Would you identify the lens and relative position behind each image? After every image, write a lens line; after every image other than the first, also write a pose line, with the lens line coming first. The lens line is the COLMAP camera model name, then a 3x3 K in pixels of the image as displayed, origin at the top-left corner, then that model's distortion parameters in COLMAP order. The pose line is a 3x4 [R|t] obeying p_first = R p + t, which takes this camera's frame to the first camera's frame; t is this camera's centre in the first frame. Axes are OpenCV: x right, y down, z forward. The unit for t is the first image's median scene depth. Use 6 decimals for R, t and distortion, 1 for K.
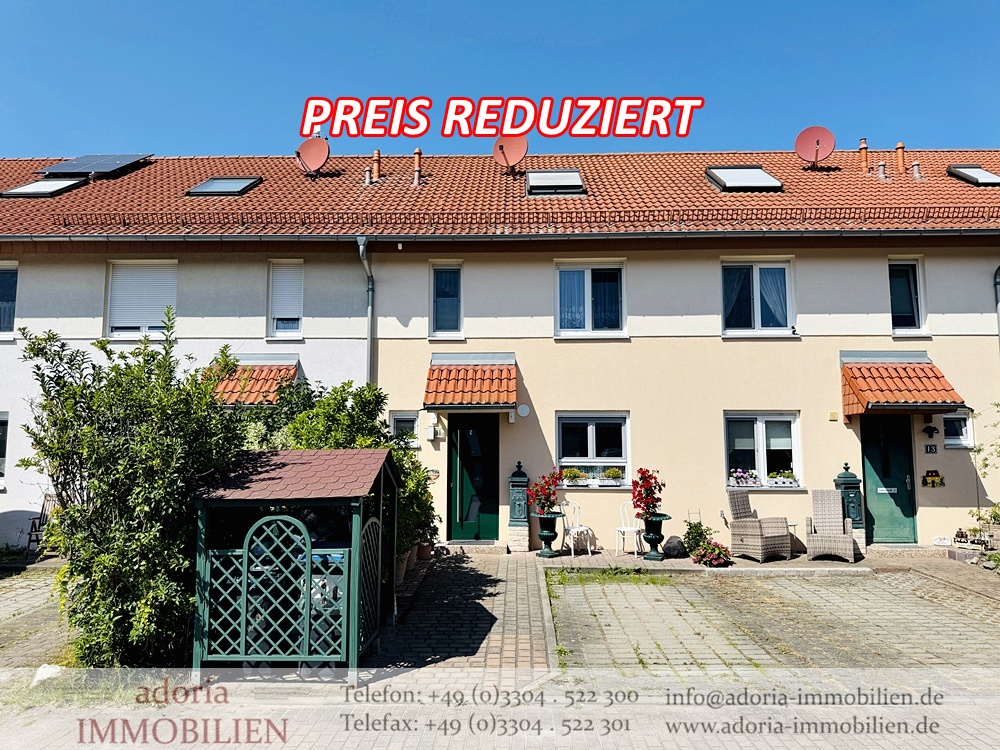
lens RADIAL K [[712.4, 0, 494.8], [0, 712.4, 377.1], [0, 0, 1]] dist [0.098813, -0.152113]
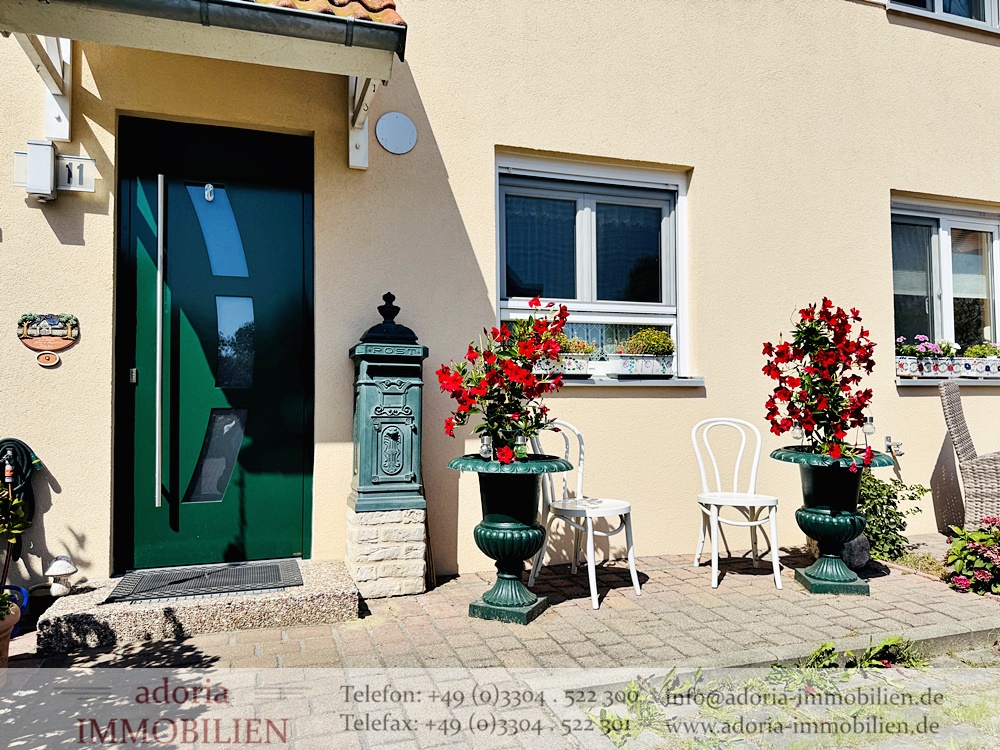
lens RADIAL K [[712.4, 0, 494.8], [0, 712.4, 377.1], [0, 0, 1]] dist [0.098813, -0.152113]
pose [[0.936129, 0.003889, 0.351634, -0.028297], [-0.023628, 0.998375, 0.051862, 0.135537], [-0.350861, -0.056858, 0.934700, 0.700307]]
